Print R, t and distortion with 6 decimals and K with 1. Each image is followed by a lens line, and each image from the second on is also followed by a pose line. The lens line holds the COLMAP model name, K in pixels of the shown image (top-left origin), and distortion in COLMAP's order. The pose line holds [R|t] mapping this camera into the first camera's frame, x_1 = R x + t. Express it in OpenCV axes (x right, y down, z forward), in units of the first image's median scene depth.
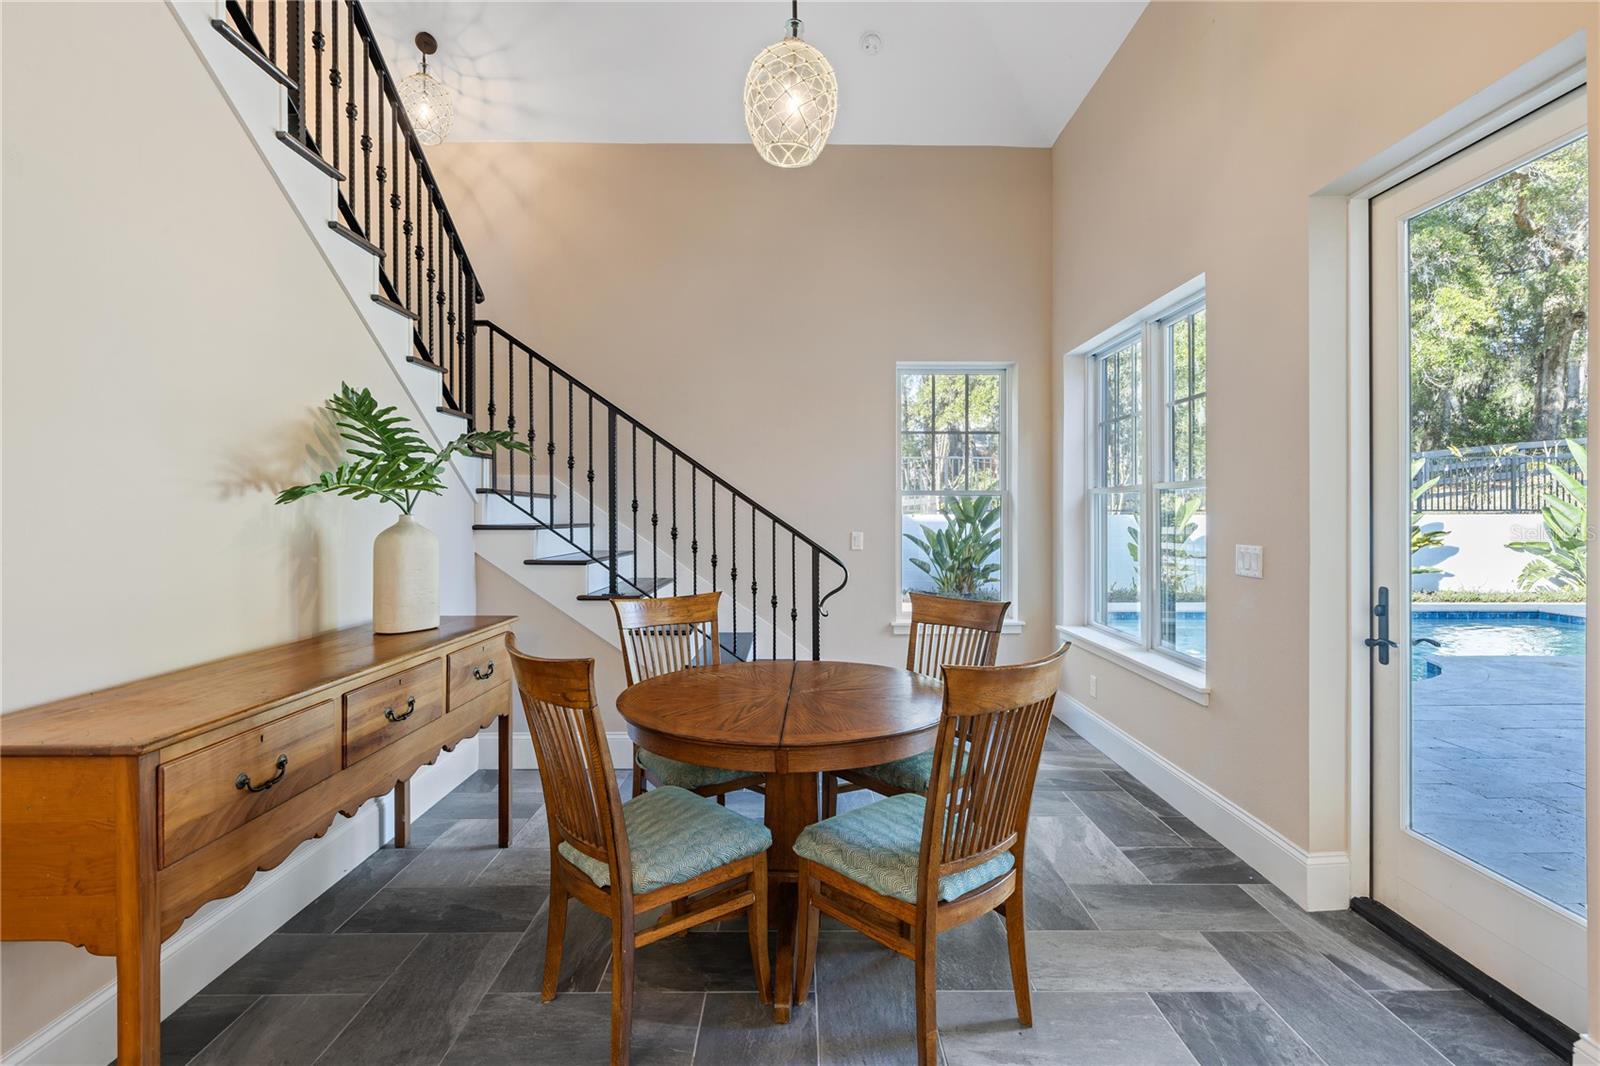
lens RADIAL K [[759.3, 0, 800.3], [0, 759.3, 516.4], [0, 0, 1]] dist [-0.000794, 0.000173]
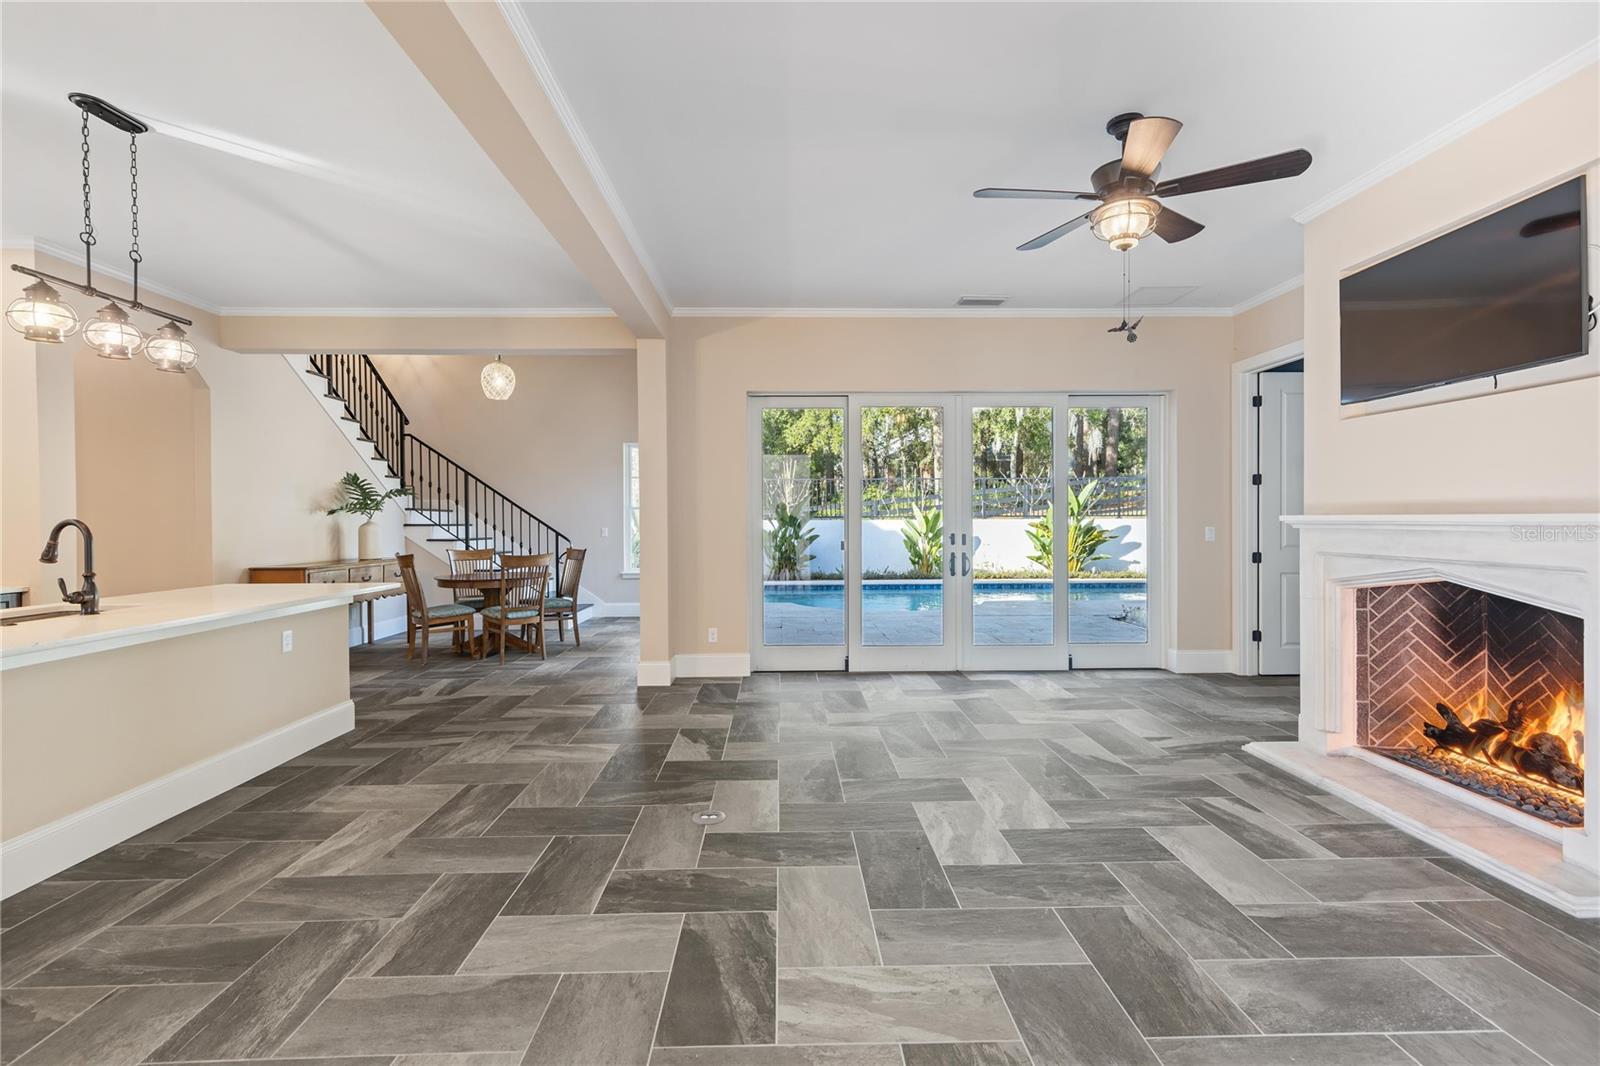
lens RADIAL K [[726.3, 0, 800.5], [0, 726.3, 527.7], [0, 0, 1]] dist [0.002670, 0.000322]
pose [[0.999685, -0.004841, 0.024636, 0.788955], [0.004699, 0.999972, 0.005830, 0.017211], [-0.024664, -0.005713, 0.999679, -1.356375]]
